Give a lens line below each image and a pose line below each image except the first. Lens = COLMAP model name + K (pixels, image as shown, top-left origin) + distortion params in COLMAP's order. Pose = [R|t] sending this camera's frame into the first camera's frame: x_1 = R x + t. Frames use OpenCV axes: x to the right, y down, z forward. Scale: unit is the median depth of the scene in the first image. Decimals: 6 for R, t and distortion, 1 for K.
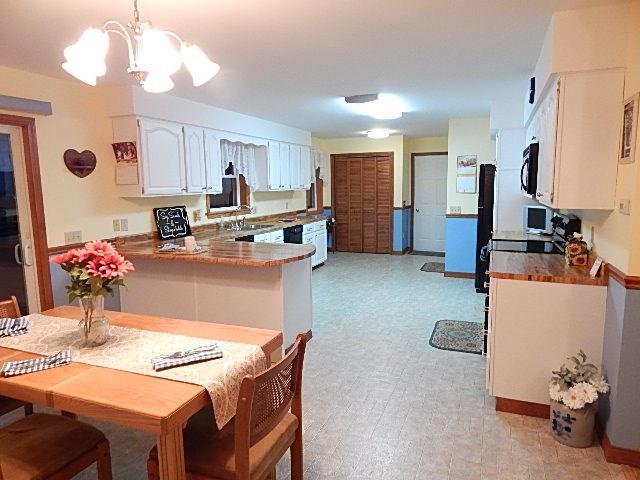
lens RADIAL K [[429.1, 0, 320.0], [0, 429.1, 240.0], [0, 0, 1]] dist [0.025685, -0.000360]
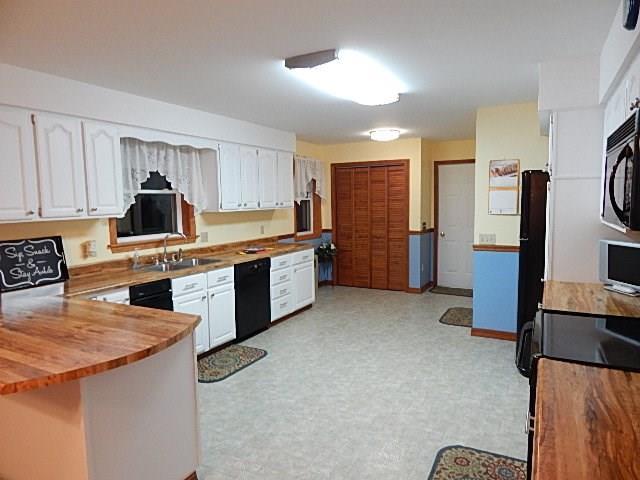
lens RADIAL K [[429.1, 0, 320.0], [0, 429.1, 240.0], [0, 0, 1]] dist [0.025685, -0.000360]
pose [[0.994758, 0.006340, -0.102059, 0.120733], [-0.009928, 0.999349, -0.034694, -0.042147], [0.101773, 0.035525, 0.994173, 0.292523]]
